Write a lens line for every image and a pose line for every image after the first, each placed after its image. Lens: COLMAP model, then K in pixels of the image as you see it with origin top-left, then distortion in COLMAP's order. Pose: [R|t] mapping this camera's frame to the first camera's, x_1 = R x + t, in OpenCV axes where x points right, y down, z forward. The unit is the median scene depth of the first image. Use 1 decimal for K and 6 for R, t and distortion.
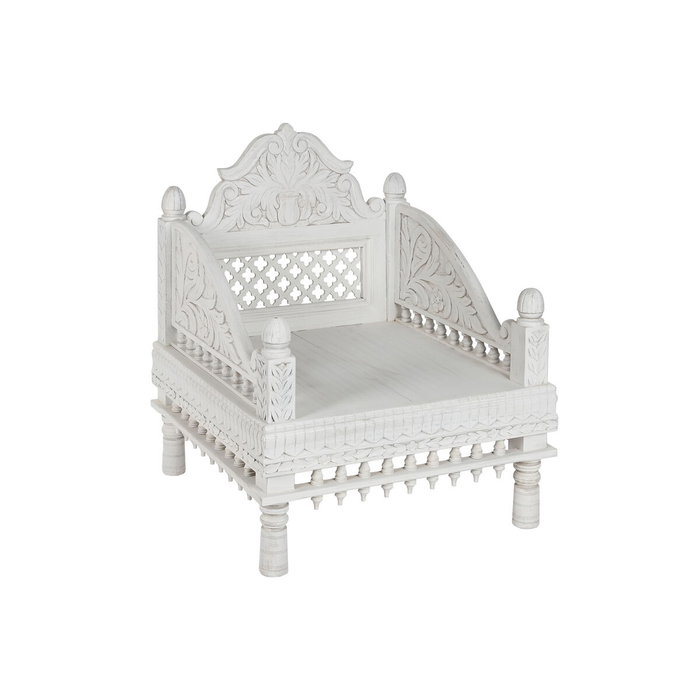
lens RADIAL K [[1355.8, 0, 359.2], [0, 1355.8, 310.5], [0, 0, 1]] dist [0.131395, 0.000000]
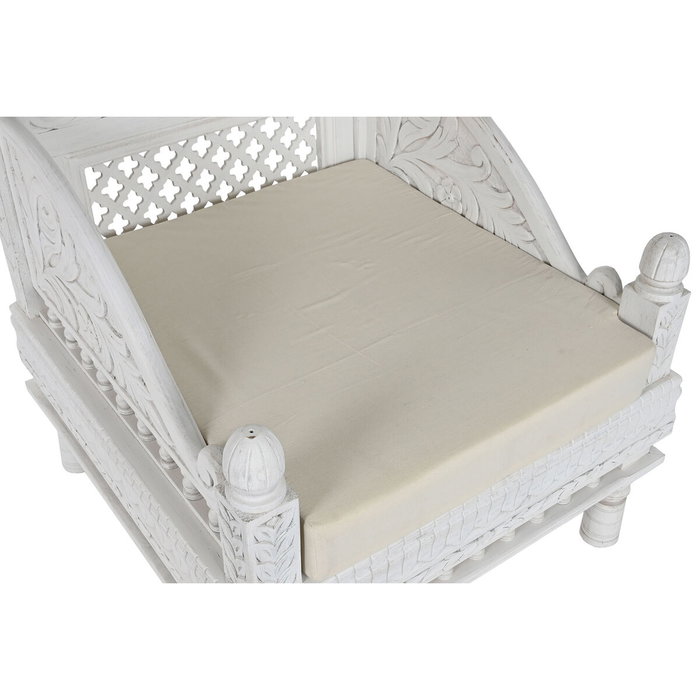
lens RADIAL K [[863.9, 0, 357.8], [0, 863.9, 367.4], [0, 0, 1]] dist [-0.001232, 0.000000]
pose [[0.984404, -0.111869, 0.135769, -0.051950], [0.043836, 0.903405, 0.426542, -0.114115], [-0.170372, -0.413938, 0.894220, 0.613452]]
